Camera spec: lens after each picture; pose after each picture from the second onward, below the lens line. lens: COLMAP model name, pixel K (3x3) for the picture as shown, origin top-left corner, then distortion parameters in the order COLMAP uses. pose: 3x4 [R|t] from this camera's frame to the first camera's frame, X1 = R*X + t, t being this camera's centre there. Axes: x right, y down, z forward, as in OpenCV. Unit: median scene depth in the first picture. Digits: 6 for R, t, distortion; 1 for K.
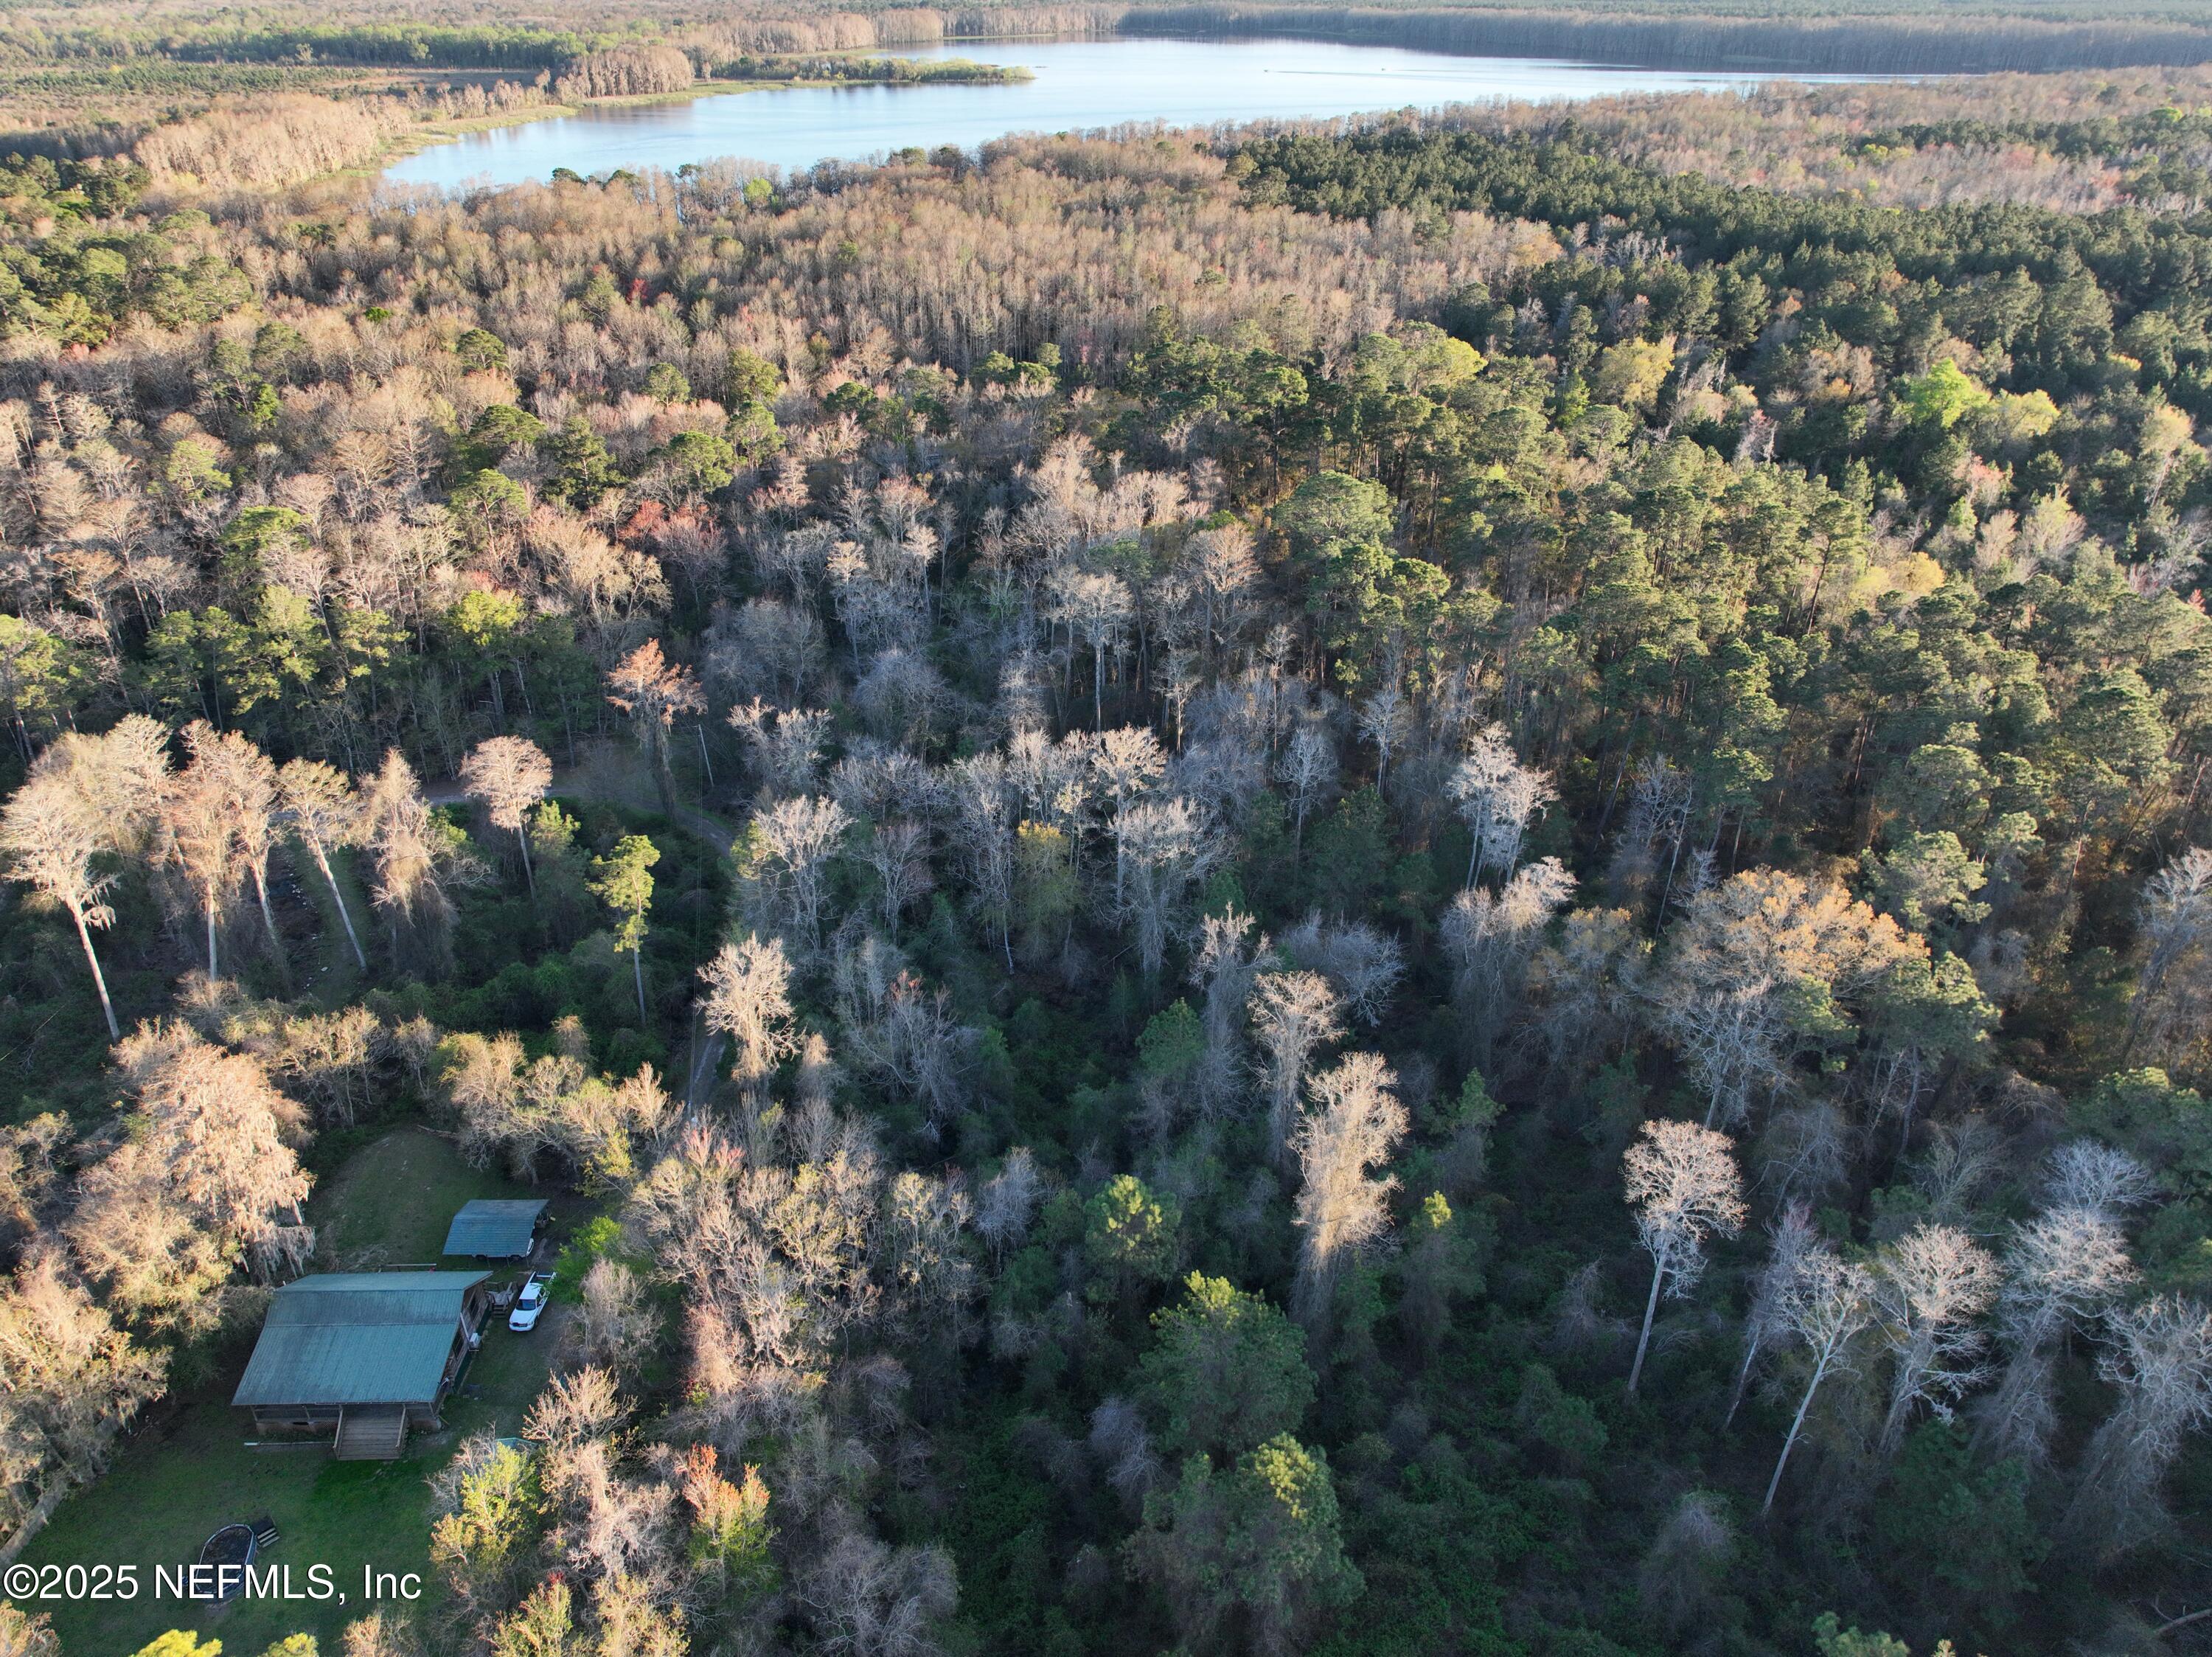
lens RADIAL K [[1552.3, 0, 1111.3], [0, 1552.3, 826.2], [0, 0, 1]] dist [-0.007718, 0.022386]
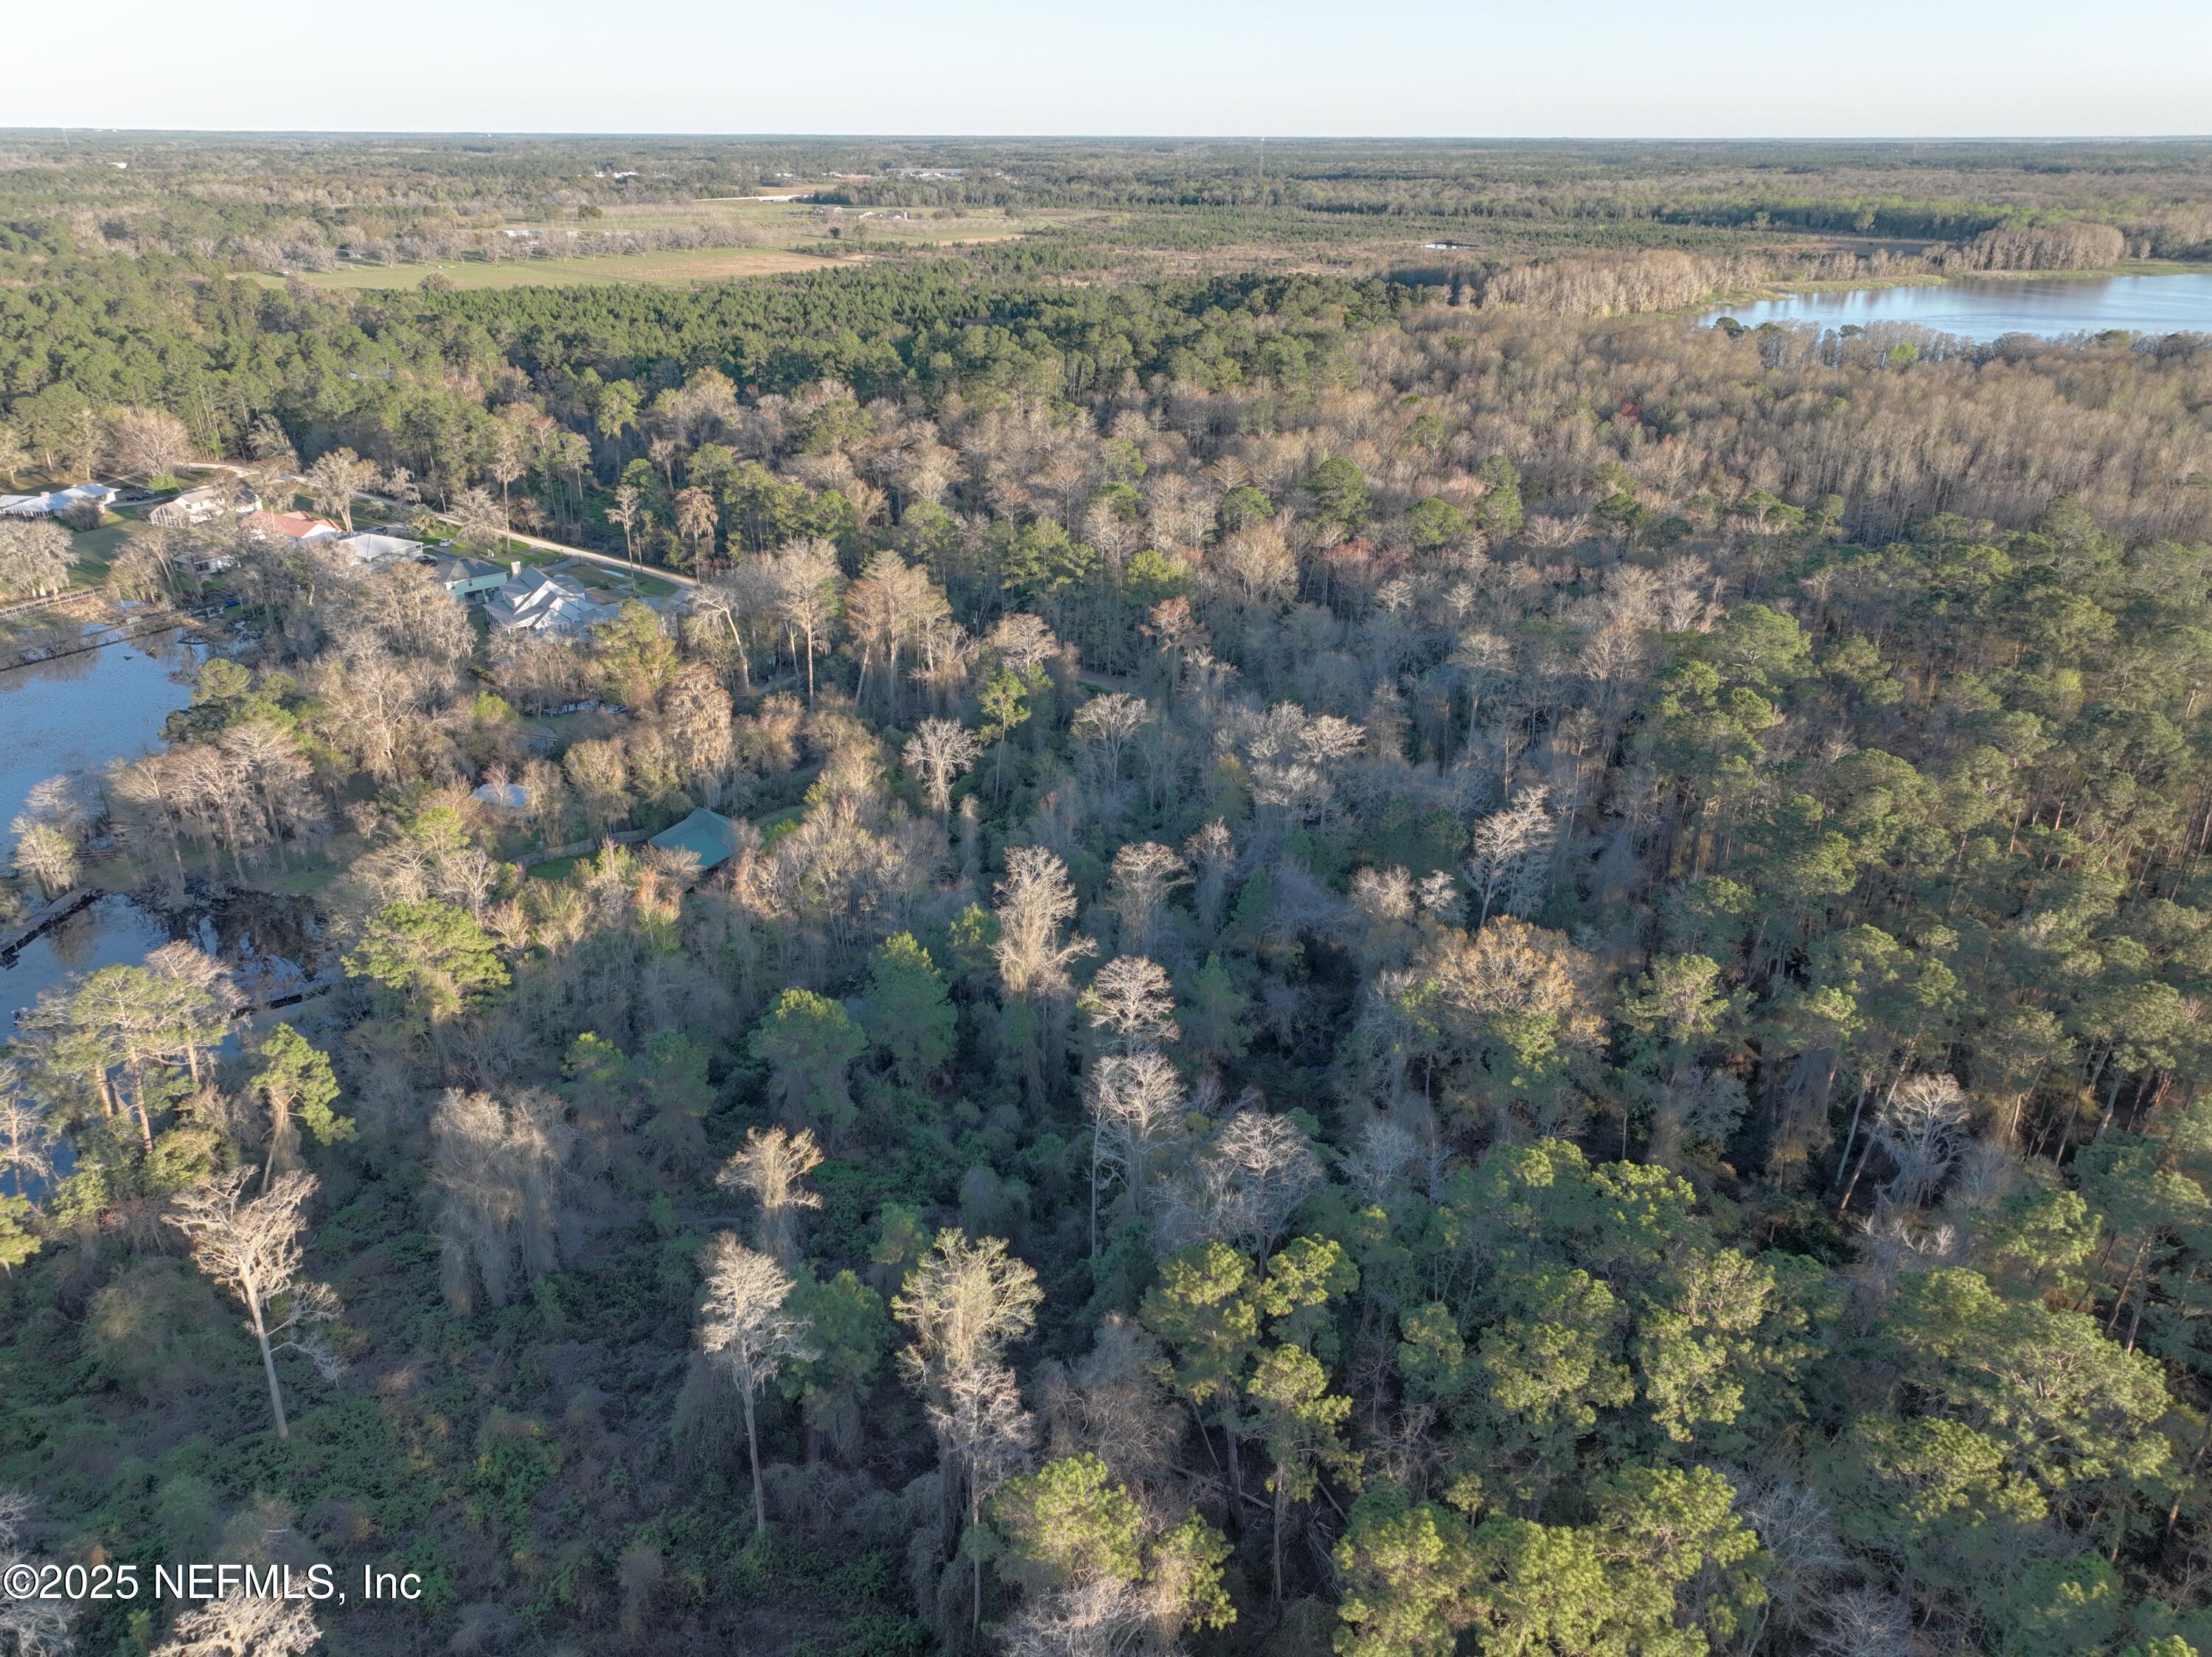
lens RADIAL K [[1552.3, 0, 1115.9], [0, 1552.3, 820.6], [0, 0, 1]] dist [-0.007718, 0.022386]
pose [[0.641086, 0.311102, -0.701587, 0.400050], [-0.376145, 0.924200, 0.066107, -0.000797], [0.668973, 0.221518, 0.709511, -0.000572]]
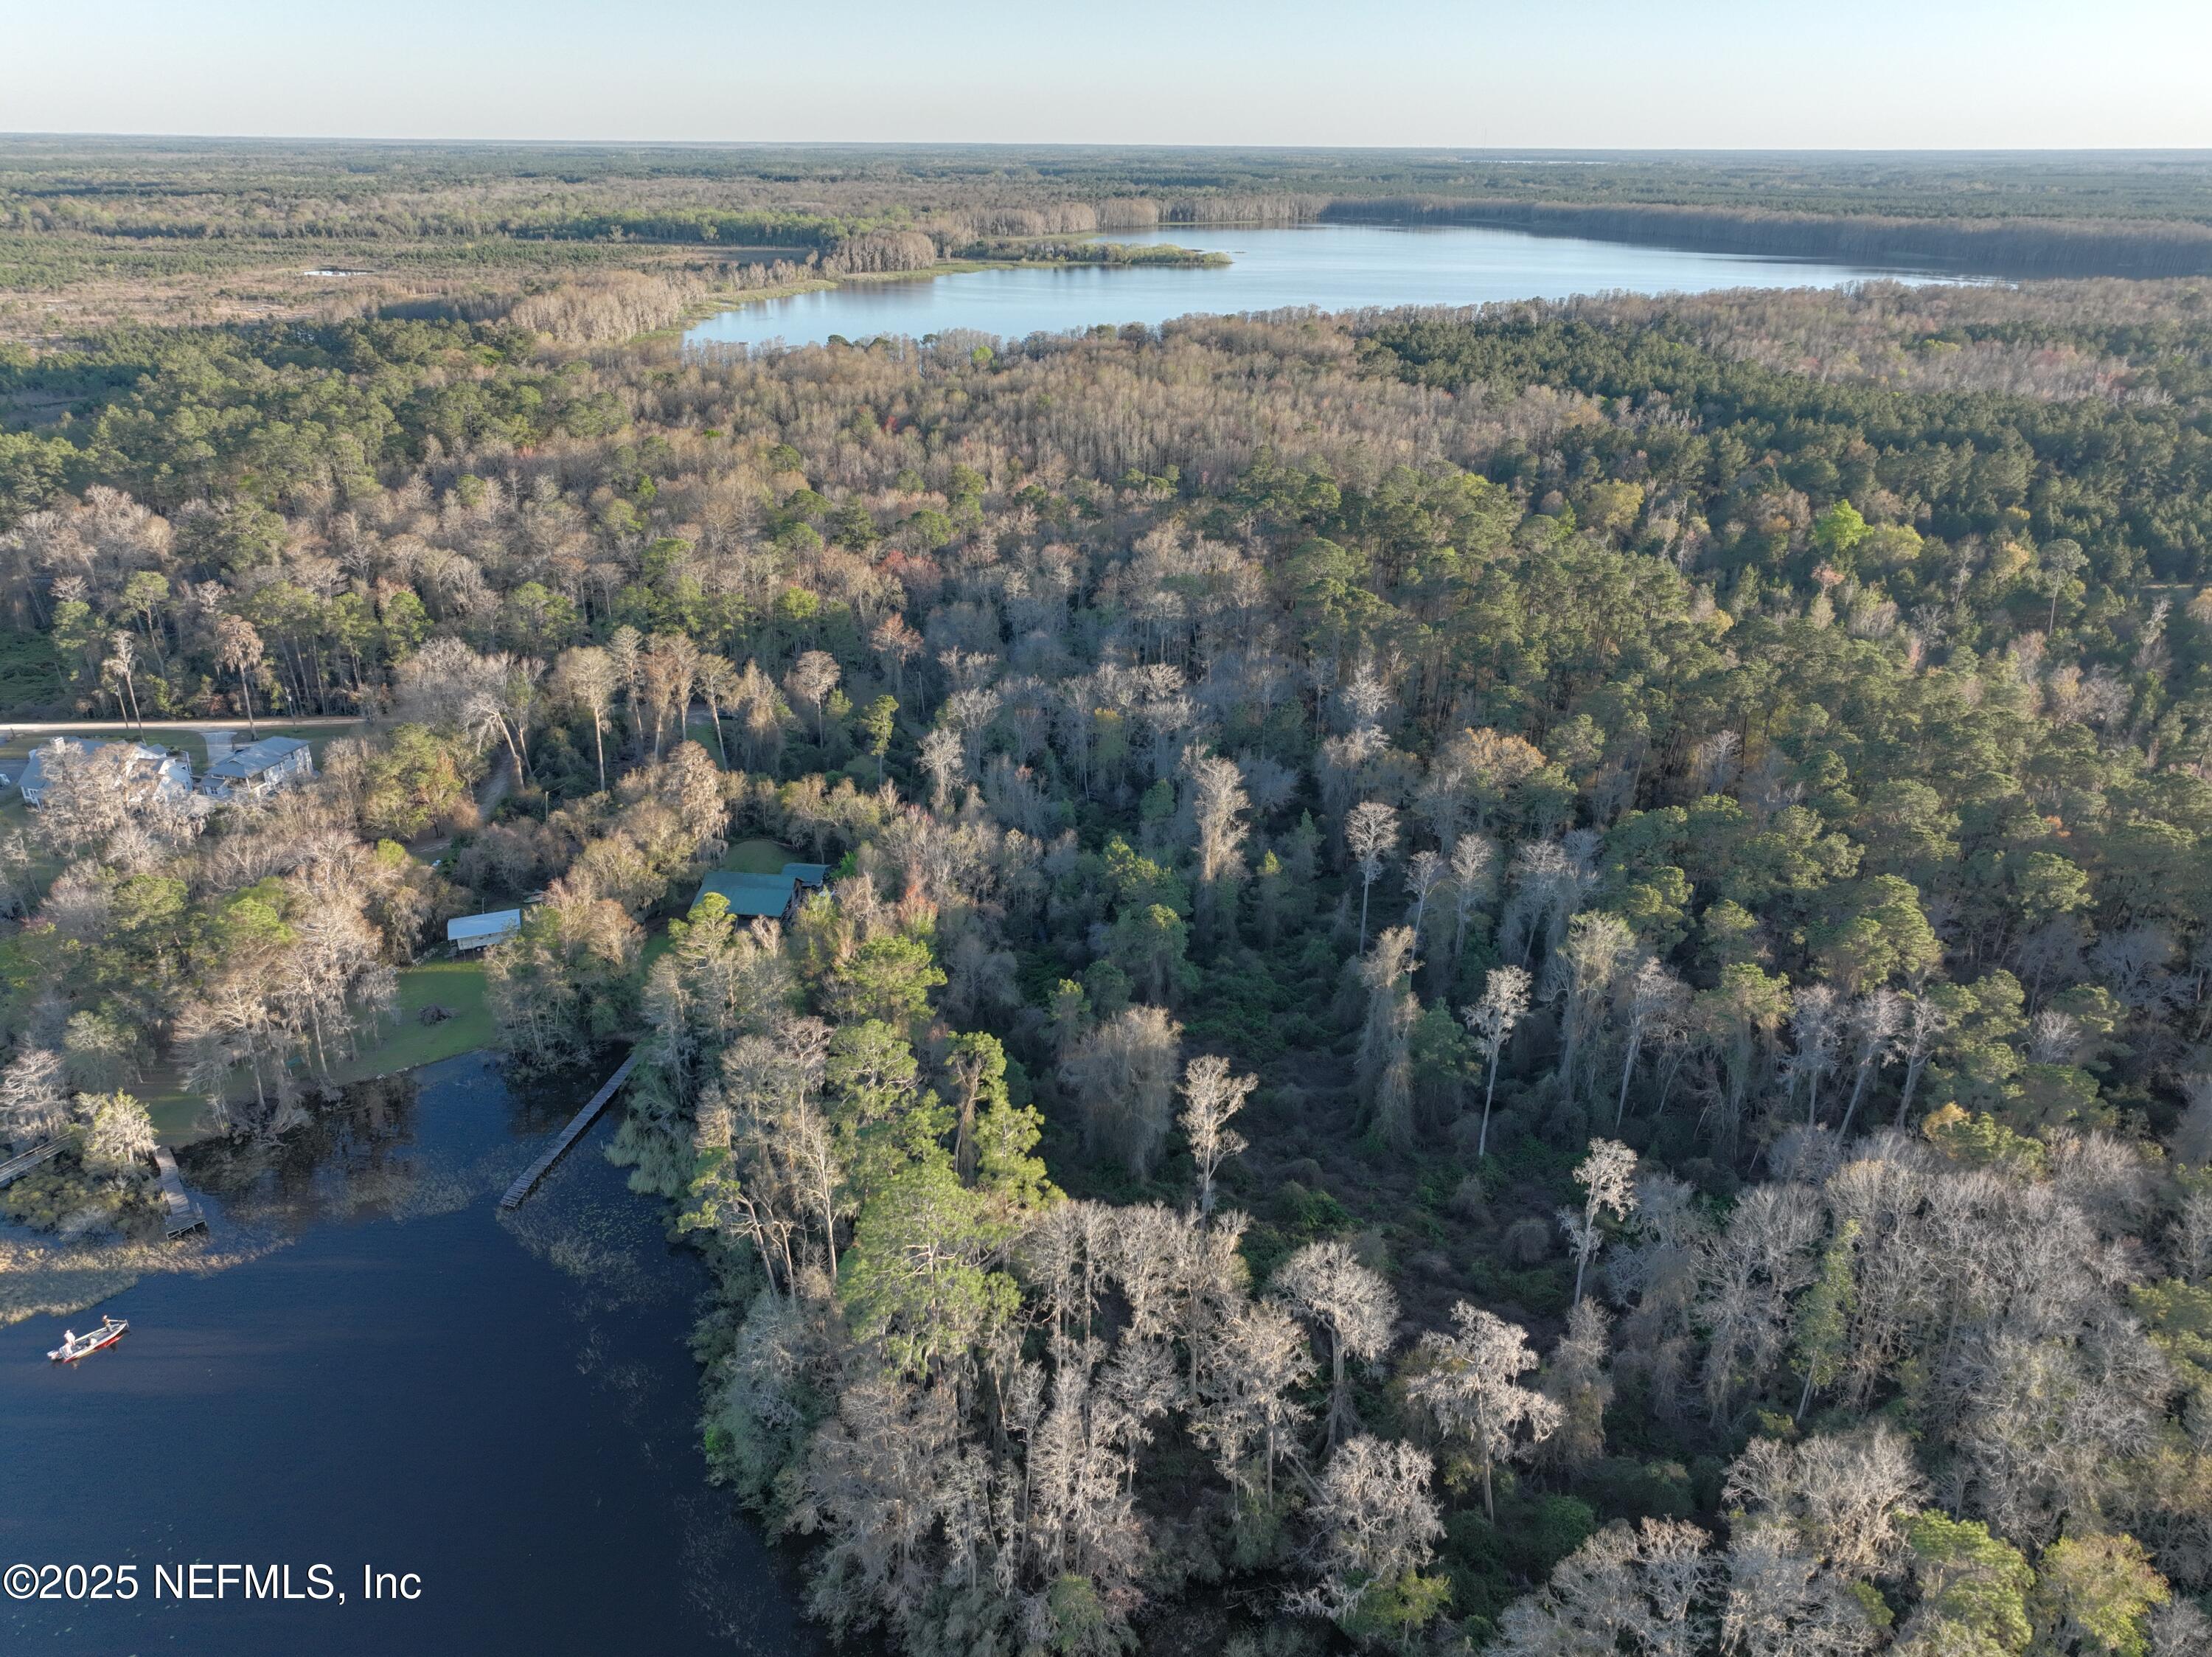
lens RADIAL K [[1552.3, 0, 1117.3], [0, 1552.3, 836.3], [0, 0, 1]] dist [-0.007718, 0.022386]
pose [[0.991795, 0.059277, -0.113269, 0.081656], [-0.069156, 0.993946, -0.085374, 0.137005], [0.107522, 0.092507, 0.989890, -0.345935]]
